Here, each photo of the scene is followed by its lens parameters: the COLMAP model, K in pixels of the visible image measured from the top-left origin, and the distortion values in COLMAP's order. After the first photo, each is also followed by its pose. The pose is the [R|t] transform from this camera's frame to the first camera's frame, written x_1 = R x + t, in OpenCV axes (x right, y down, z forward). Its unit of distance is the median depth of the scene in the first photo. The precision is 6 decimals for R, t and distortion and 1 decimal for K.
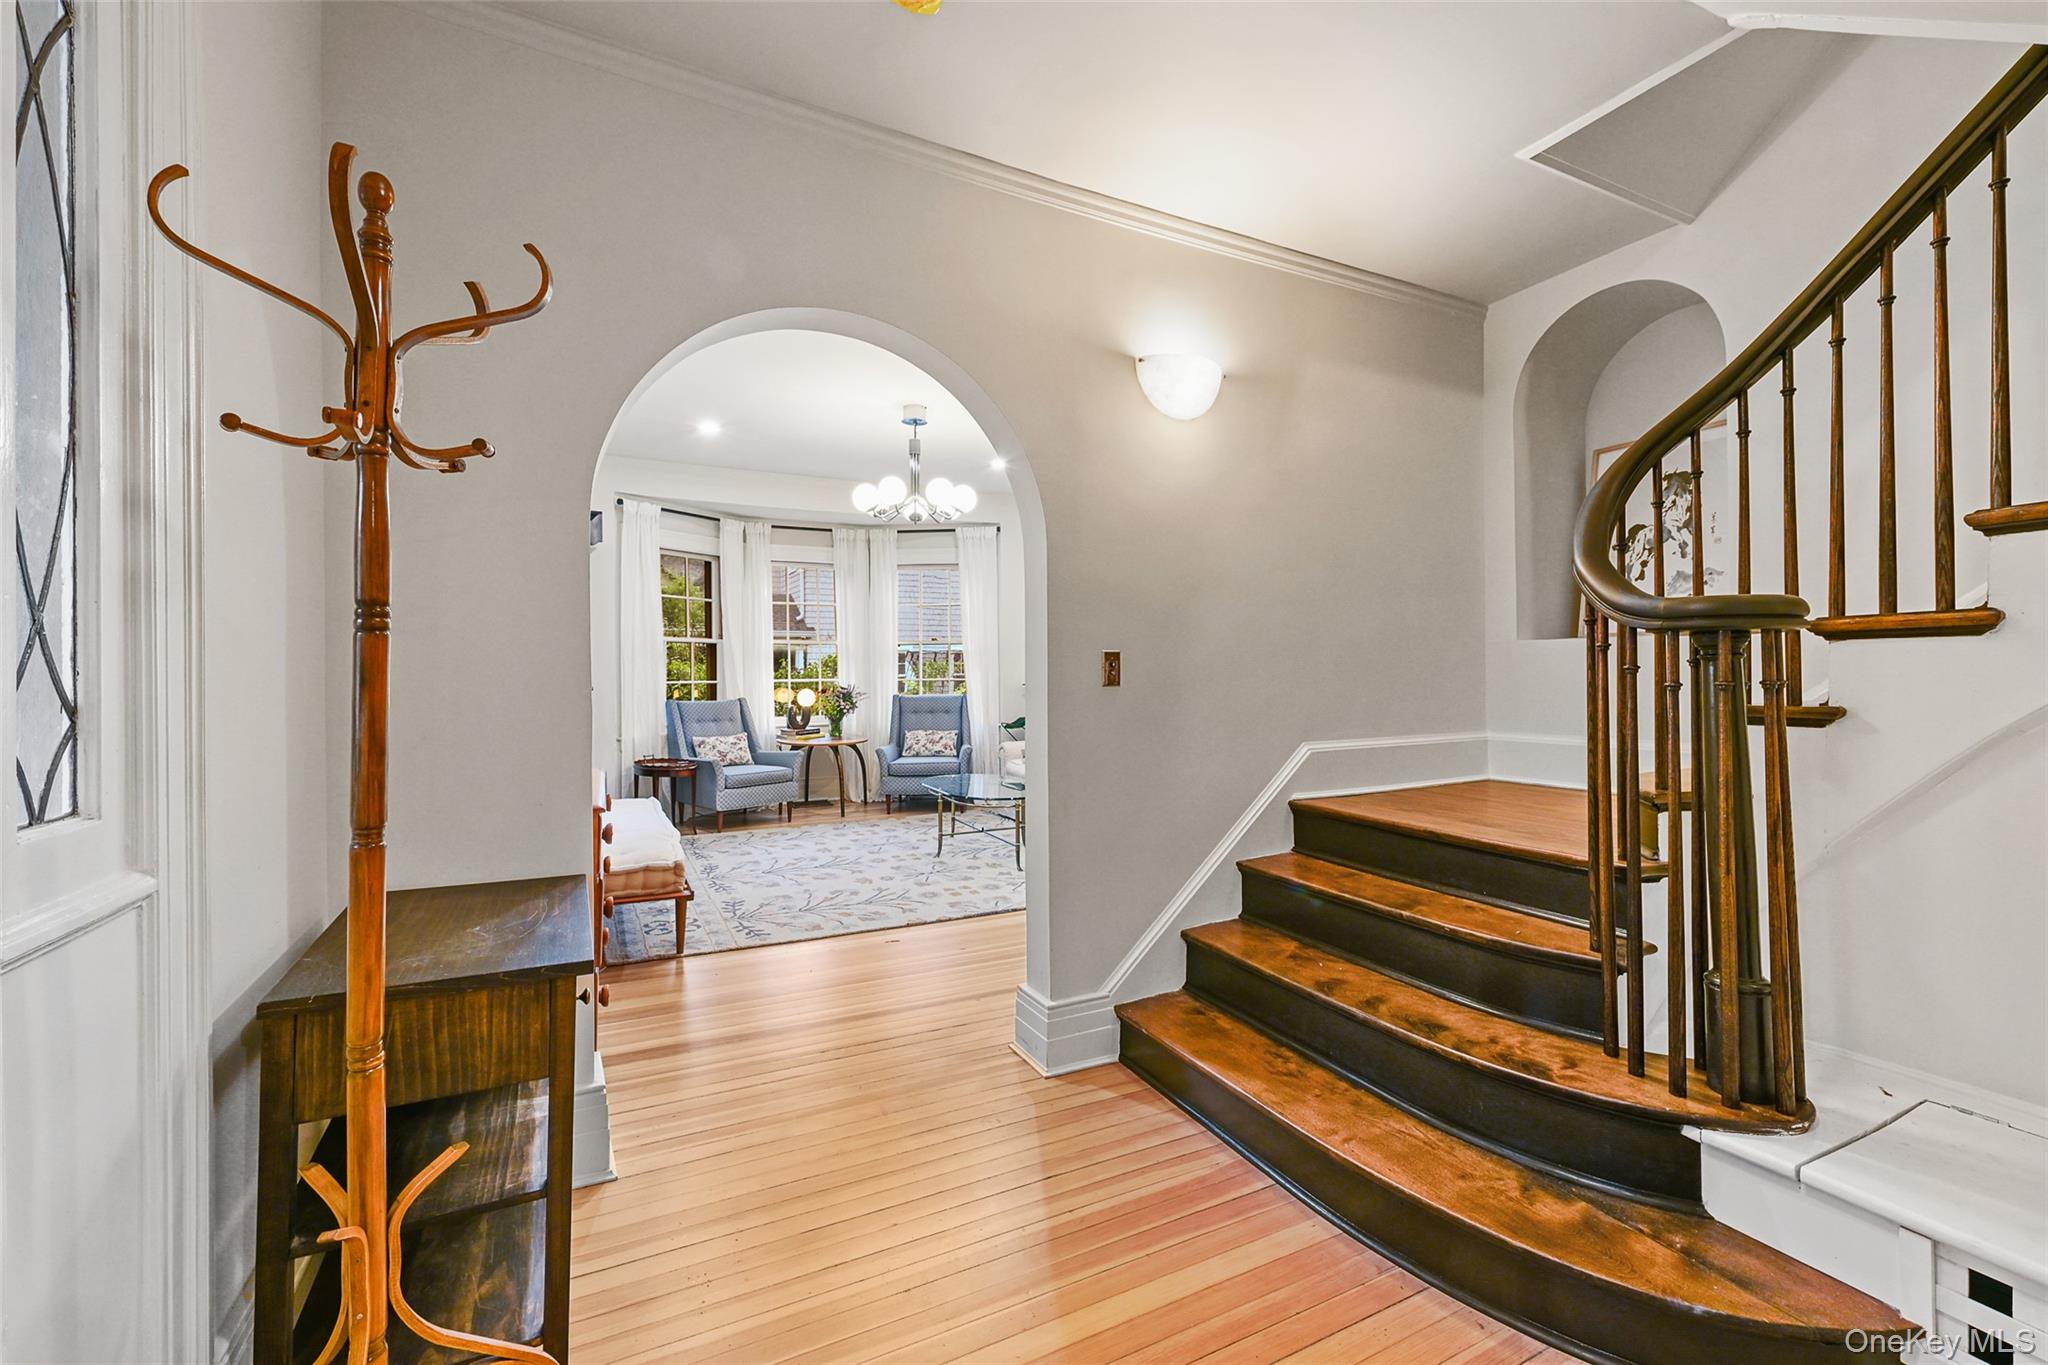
lens RADIAL K [[840.5, 0, 1024.6], [0, 840.5, 657.1], [0, 0, 1]] dist [0.000527, -0.000072]
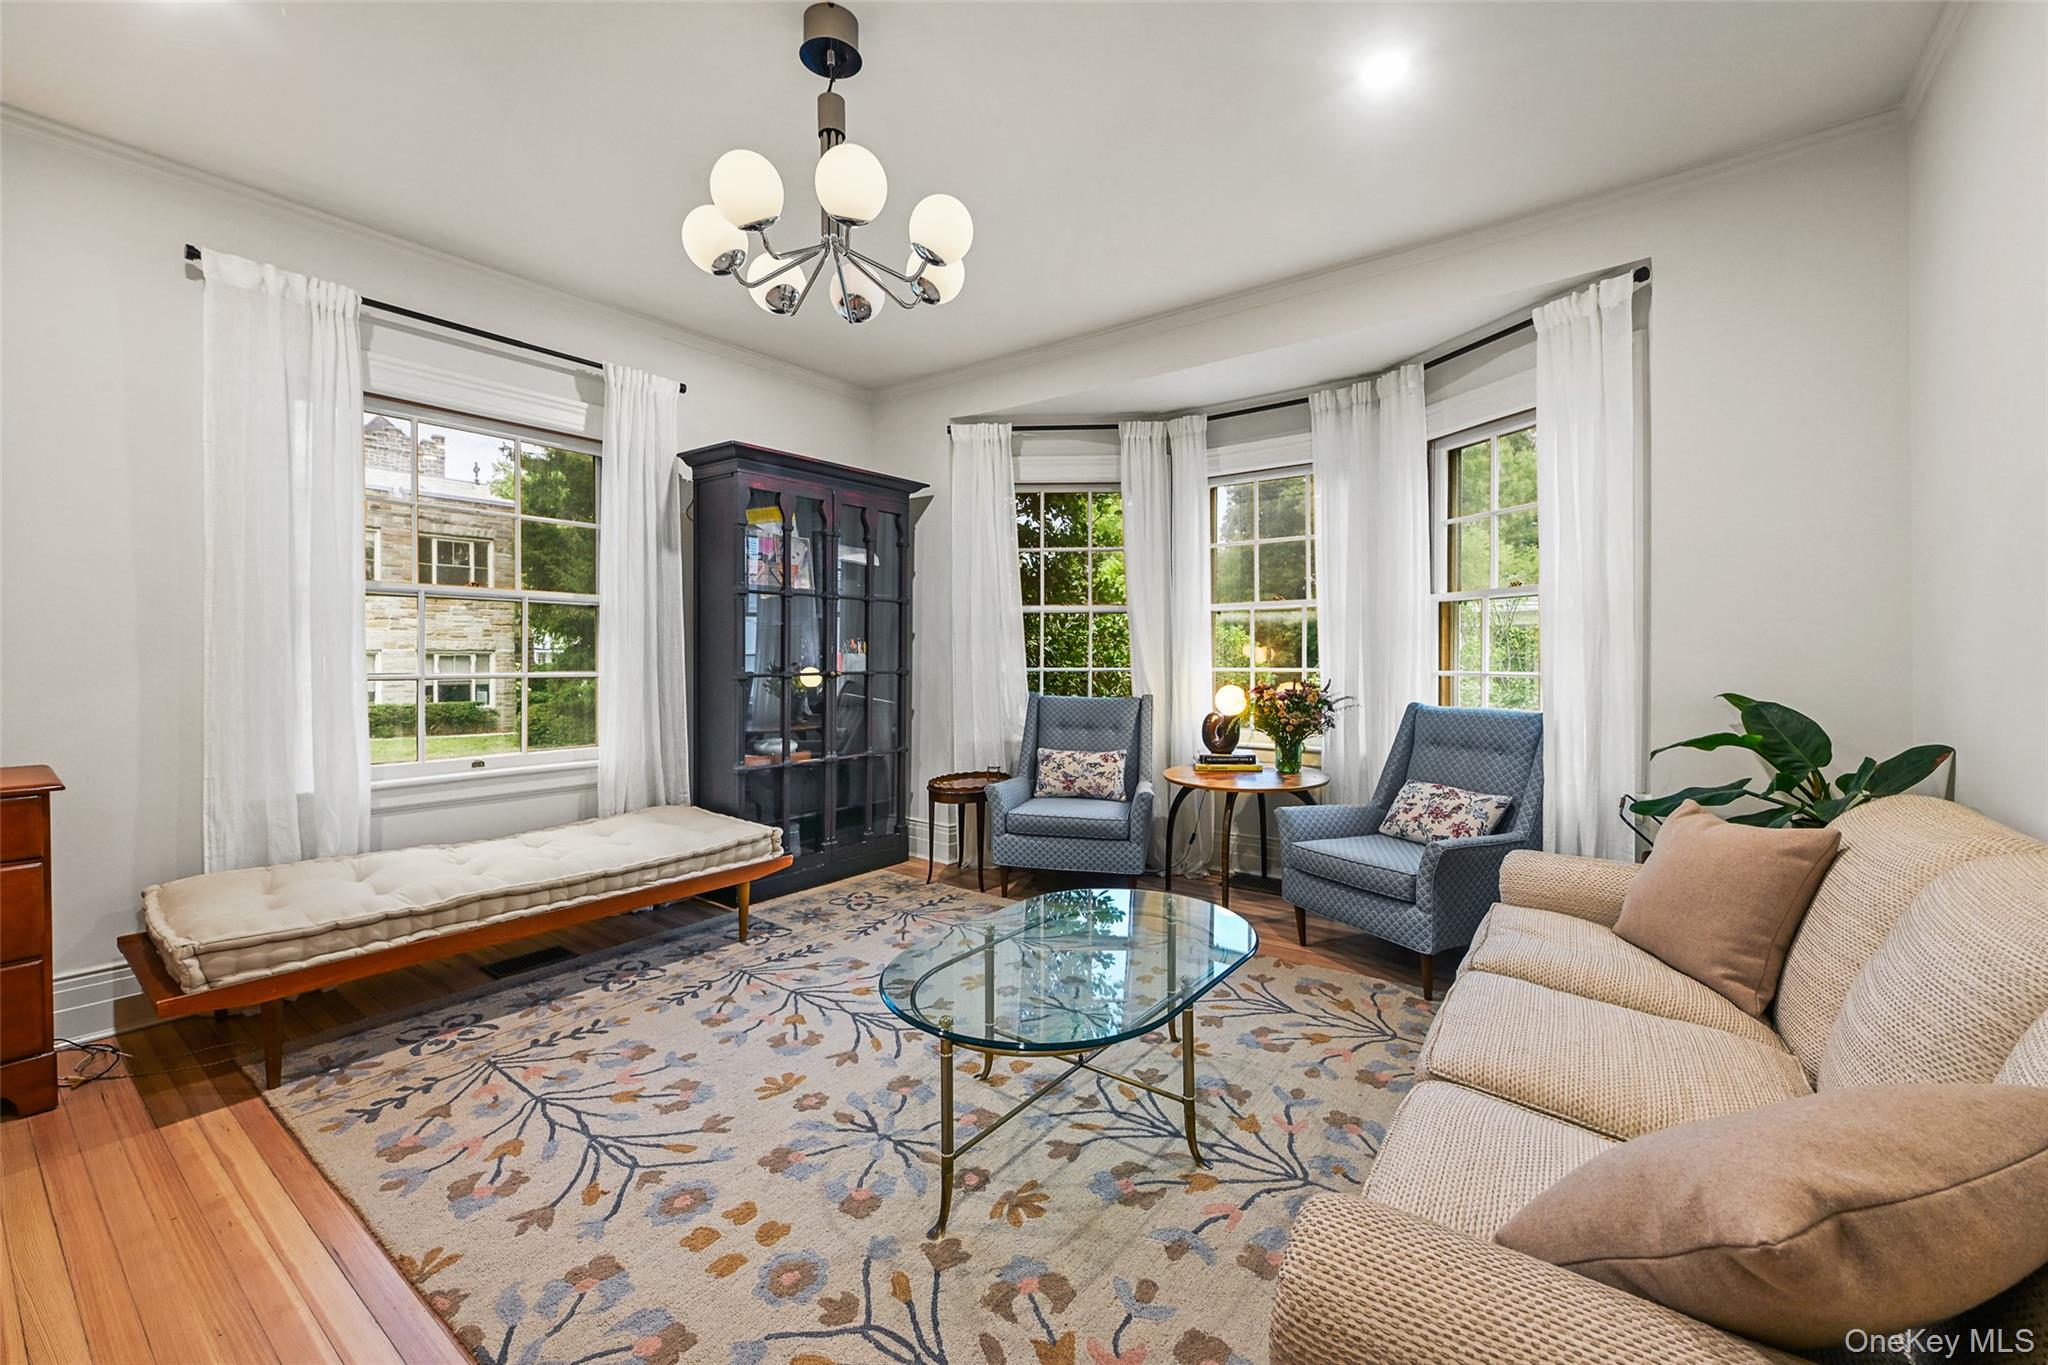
lens RADIAL K [[842.4, 0, 1020.8], [0, 842.4, 671.0], [0, 0, 1]] dist [0.000608, 0.000142]
pose [[0.428968, 0.022566, -0.903038, 0.207844], [0.009359, 0.999523, 0.029423, 0.009863], [0.903271, -0.021073, 0.428552, 0.632428]]
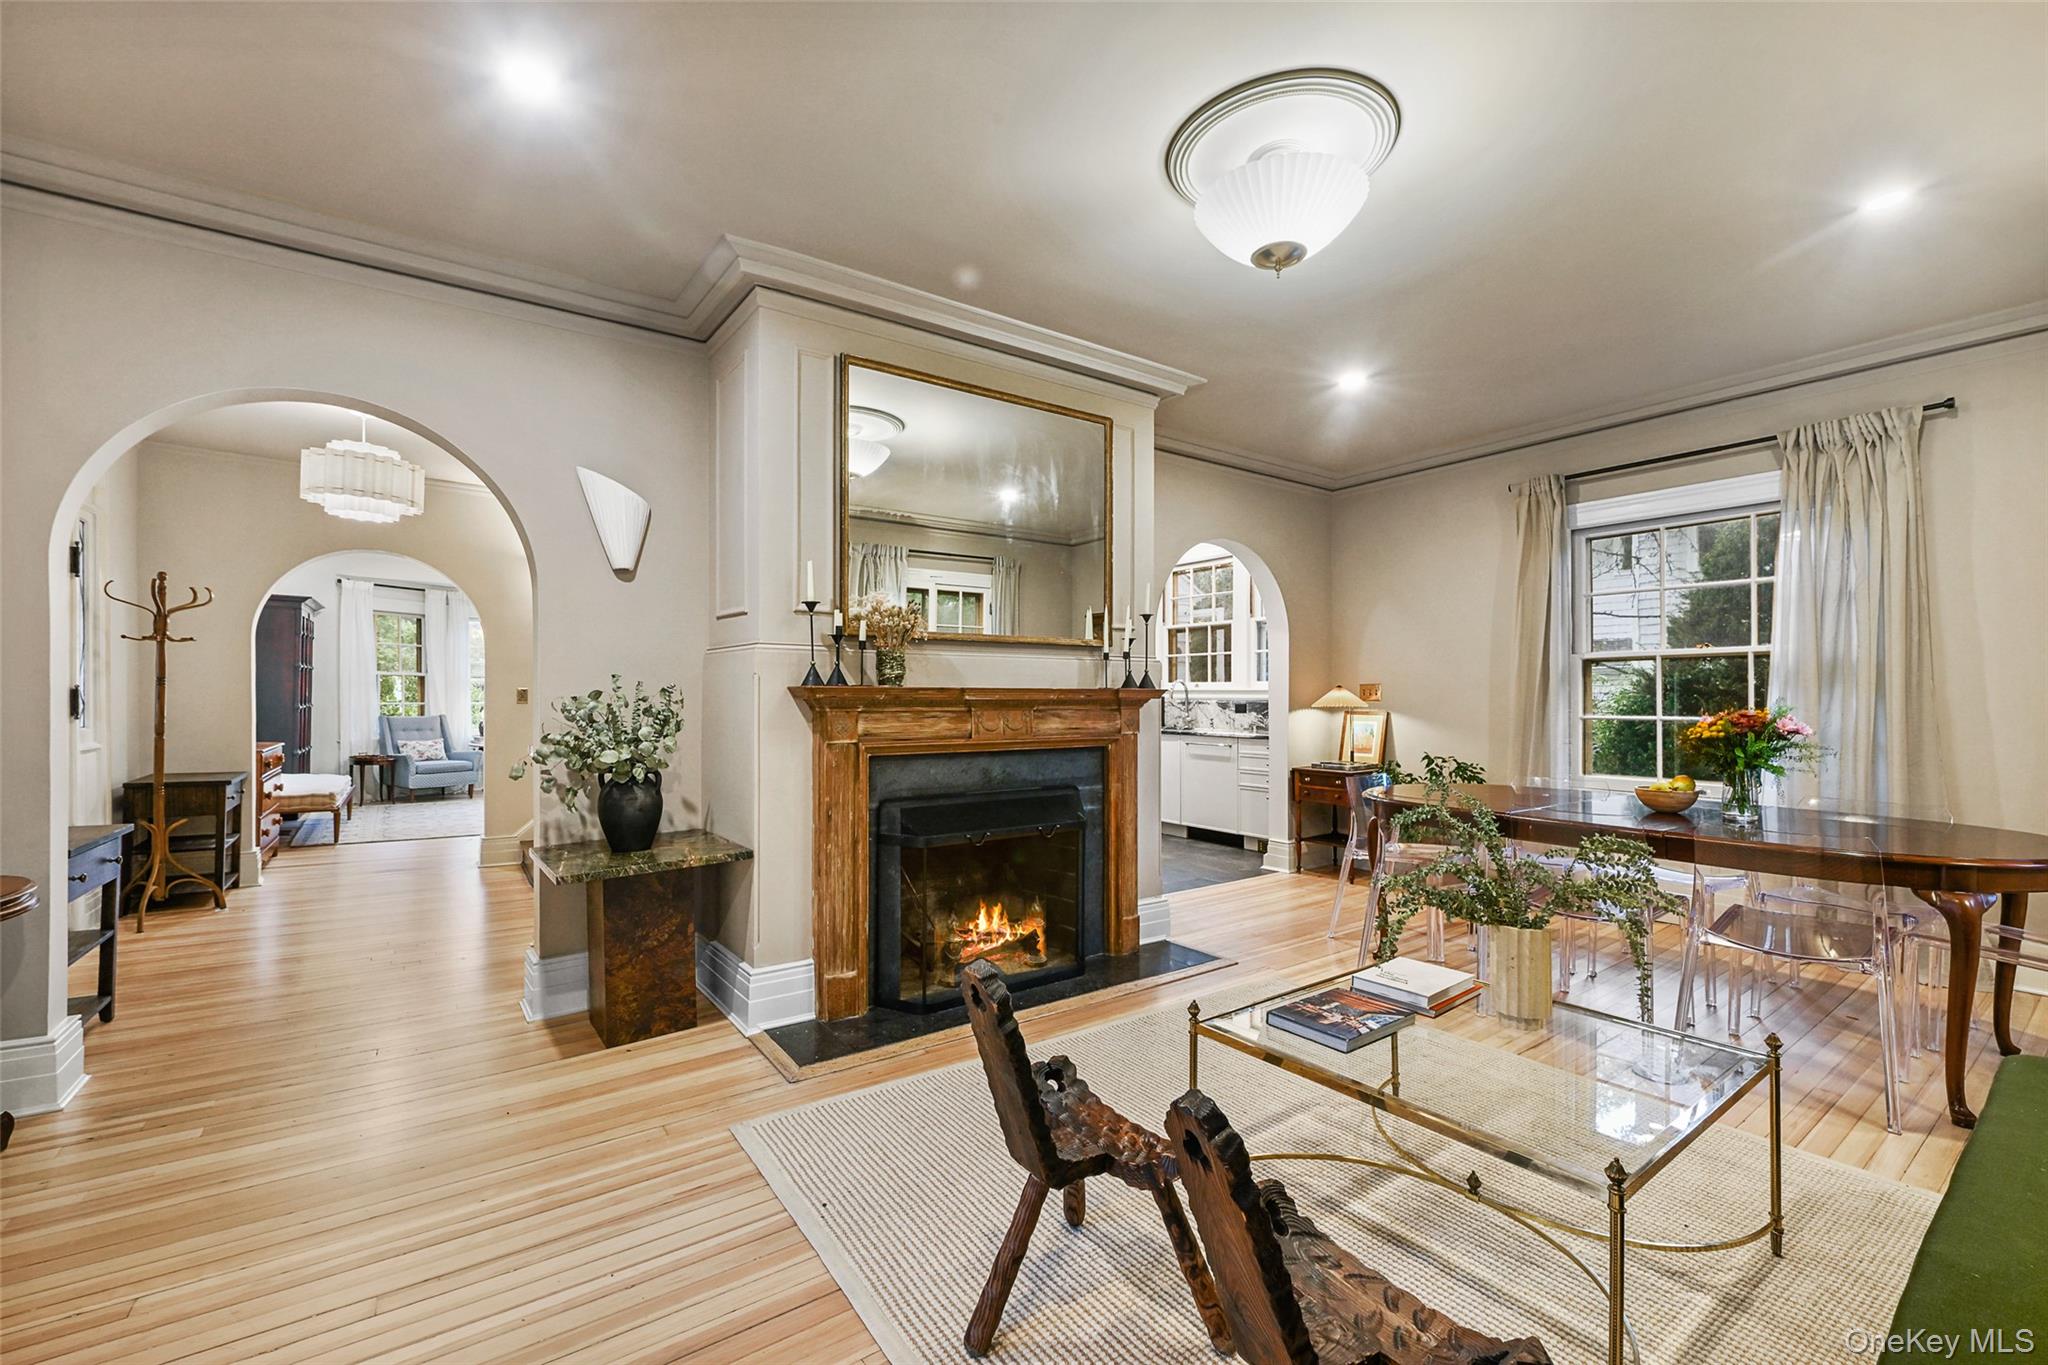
lens RADIAL K [[856.4, 0, 1024.0], [0, 856.4, 682.5], [0, 0, 1]] dist [0.001675, 0.000408]
pose [[0.990194, 0.002943, 0.139667, 0.440266], [-0.002896, 0.999996, -0.000538, -0.008097], [-0.139668, 0.000129, 0.990198, -0.585263]]
